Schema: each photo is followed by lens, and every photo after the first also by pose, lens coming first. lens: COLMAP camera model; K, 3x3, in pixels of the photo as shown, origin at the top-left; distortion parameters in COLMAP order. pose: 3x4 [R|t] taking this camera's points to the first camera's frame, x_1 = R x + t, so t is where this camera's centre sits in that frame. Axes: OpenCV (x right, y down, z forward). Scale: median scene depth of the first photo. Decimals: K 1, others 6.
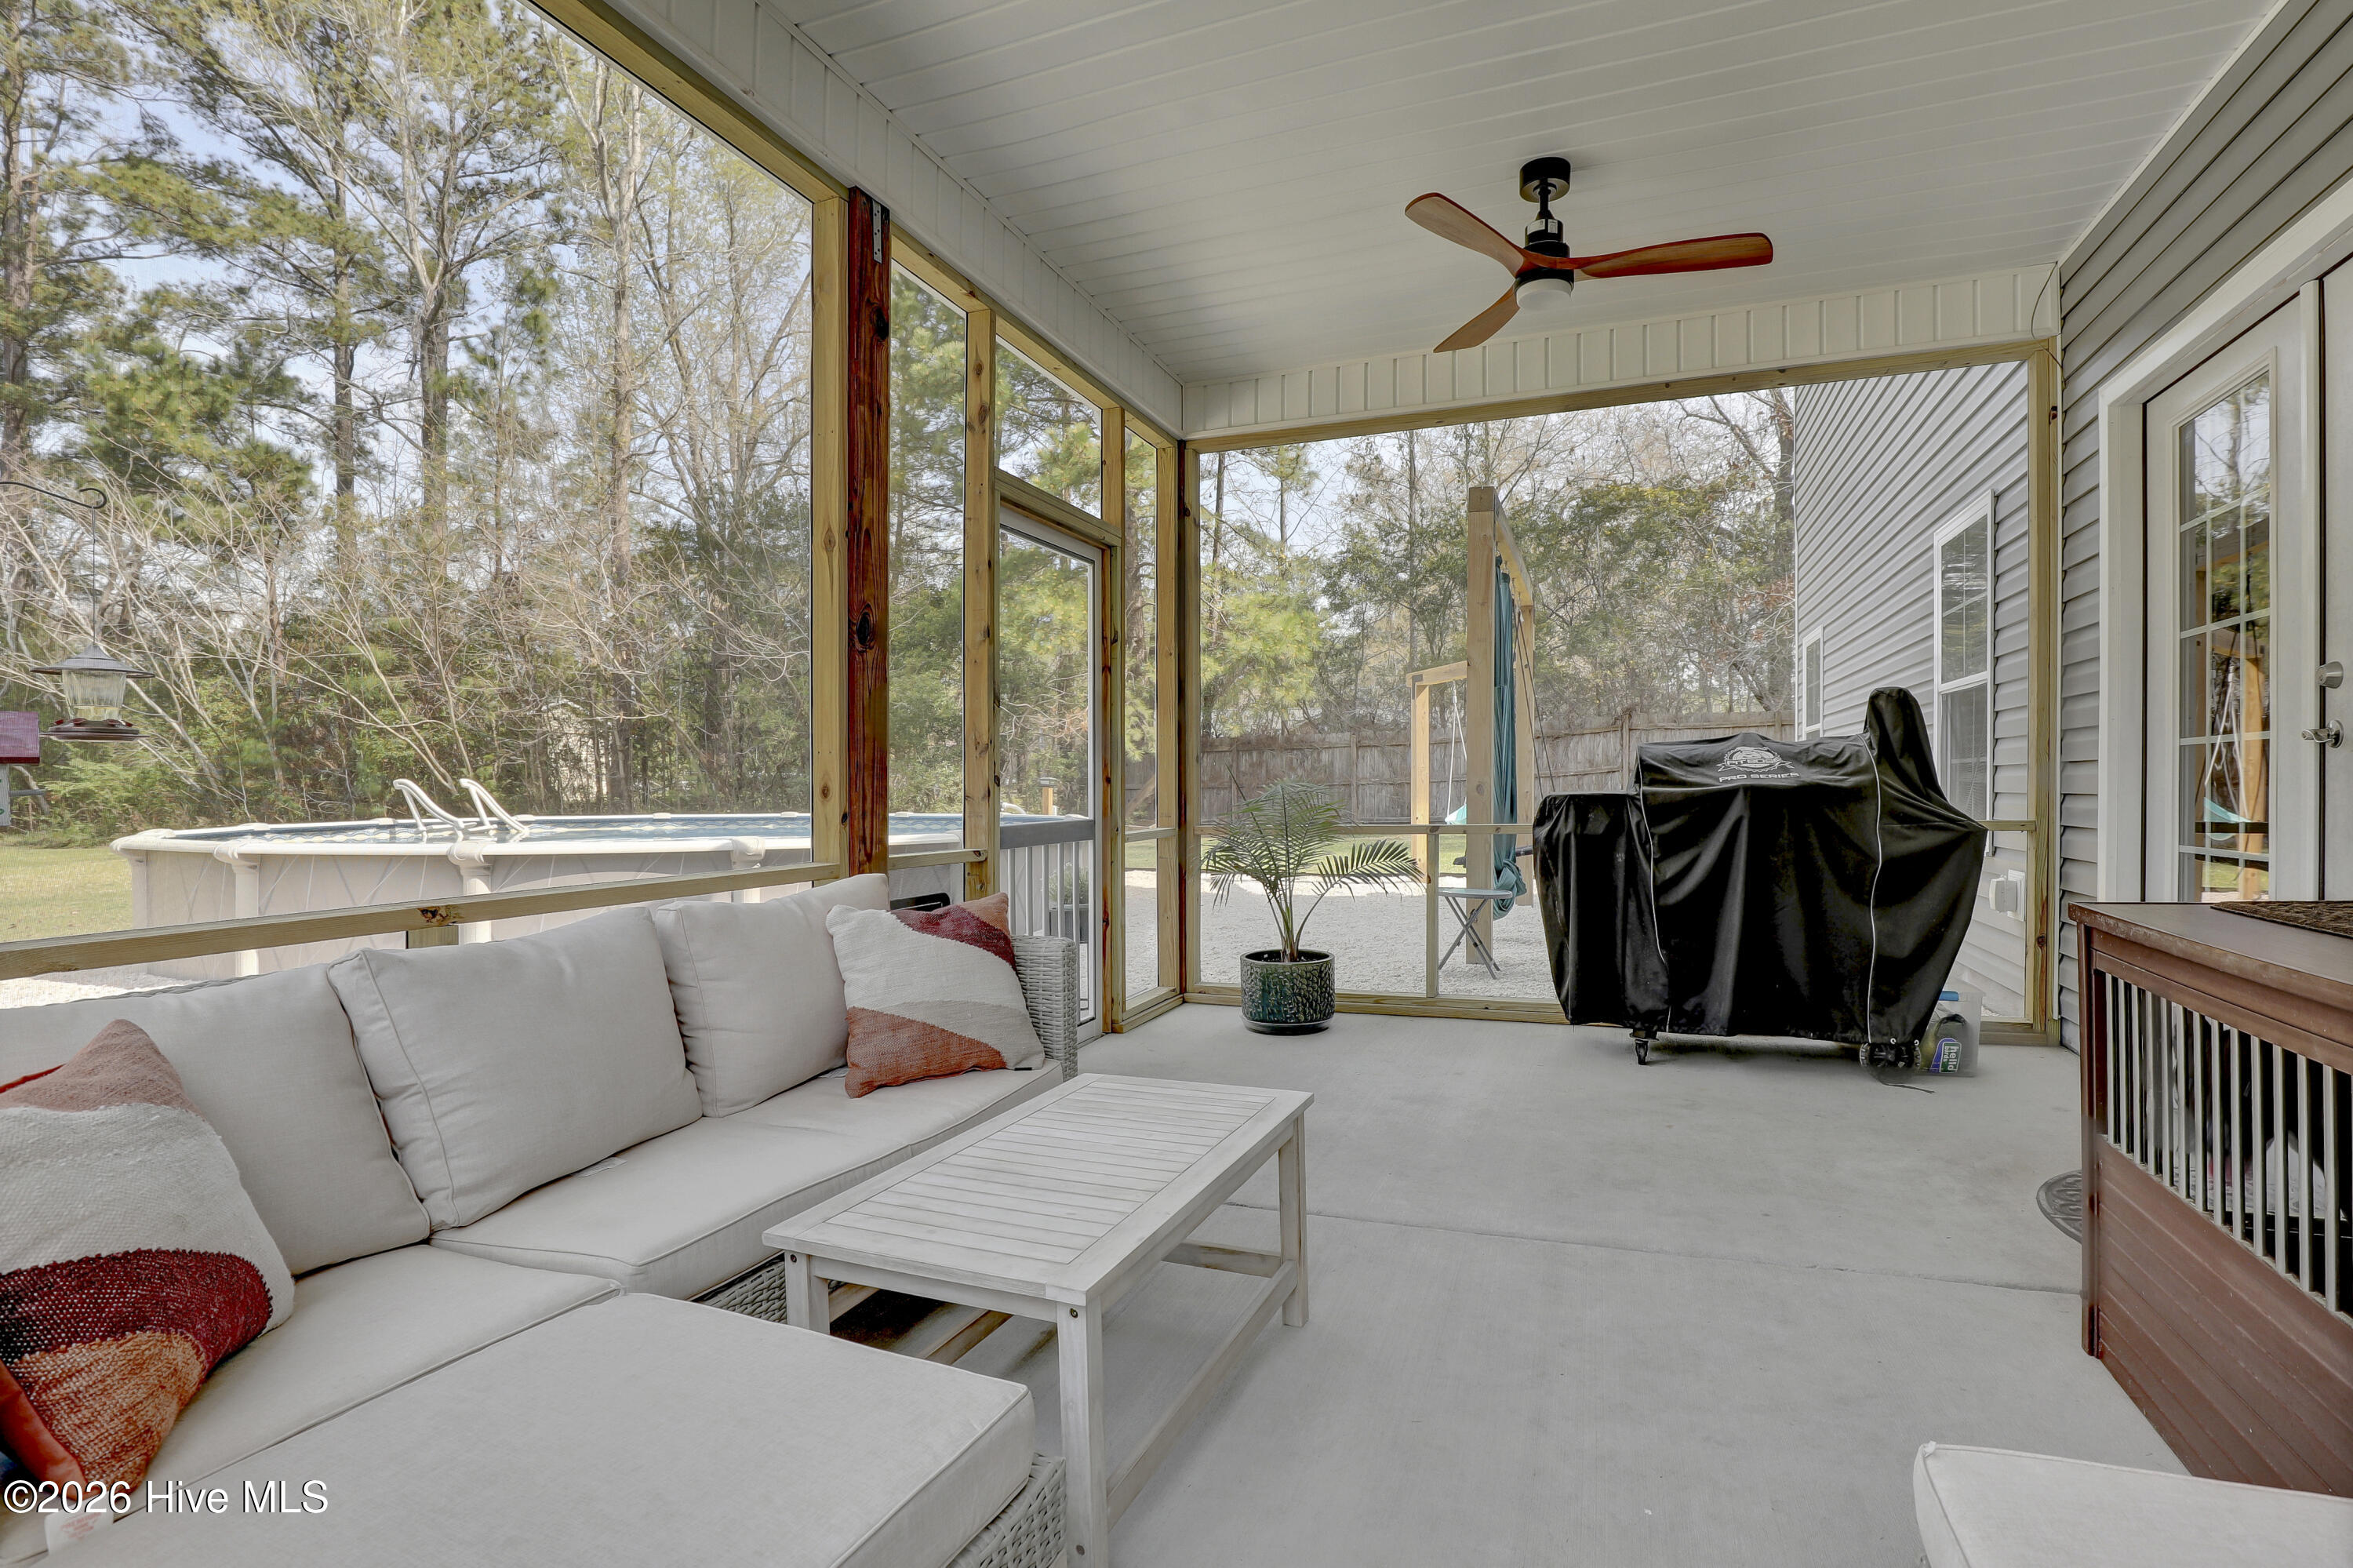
lens RADIAL K [[1109.5, 0, 1186.3], [0, 1109.5, 786.7], [0, 0, 1]] dist [-0.002004, -0.000366]
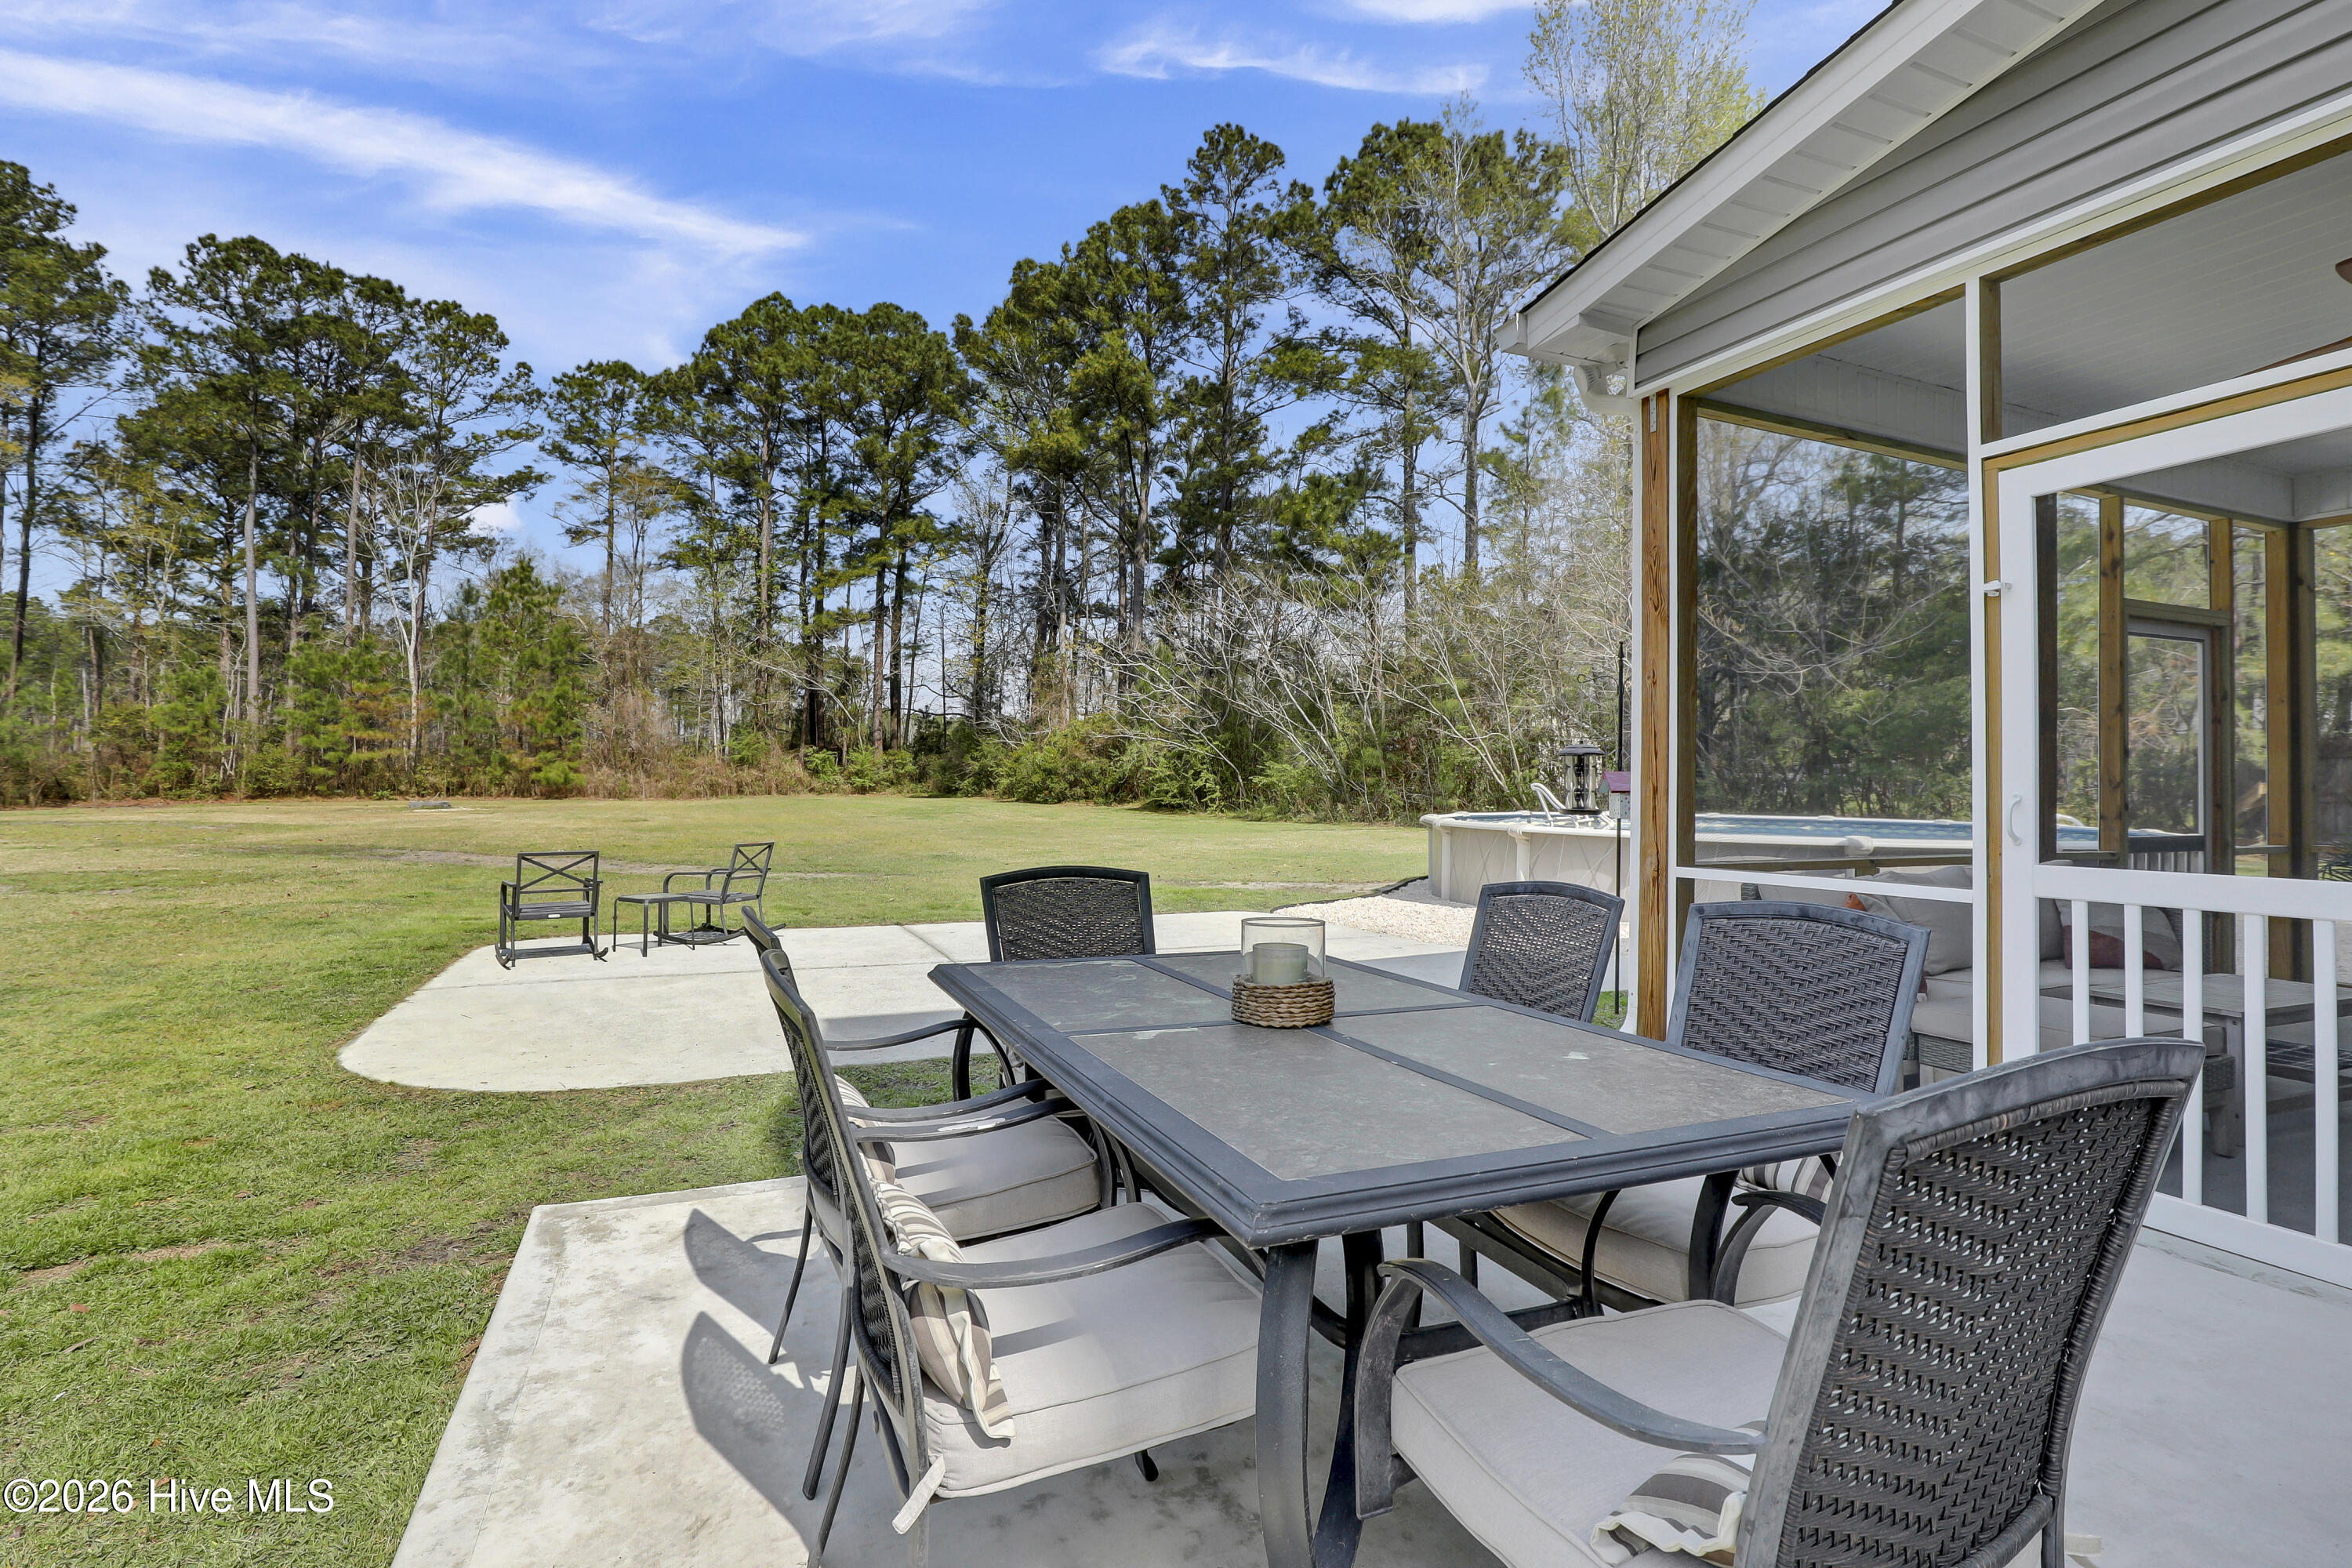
lens RADIAL K [[1138.0, 0, 1205.2], [0, 1138.0, 732.9], [0, 0, 1]] dist [-0.002929, -0.000689]
pose [[0.709936, -0.016187, -0.704080, 0.003428], [-0.015018, 0.999161, -0.038114, -0.003364], [0.704106, 0.037632, 0.709097, -0.114258]]
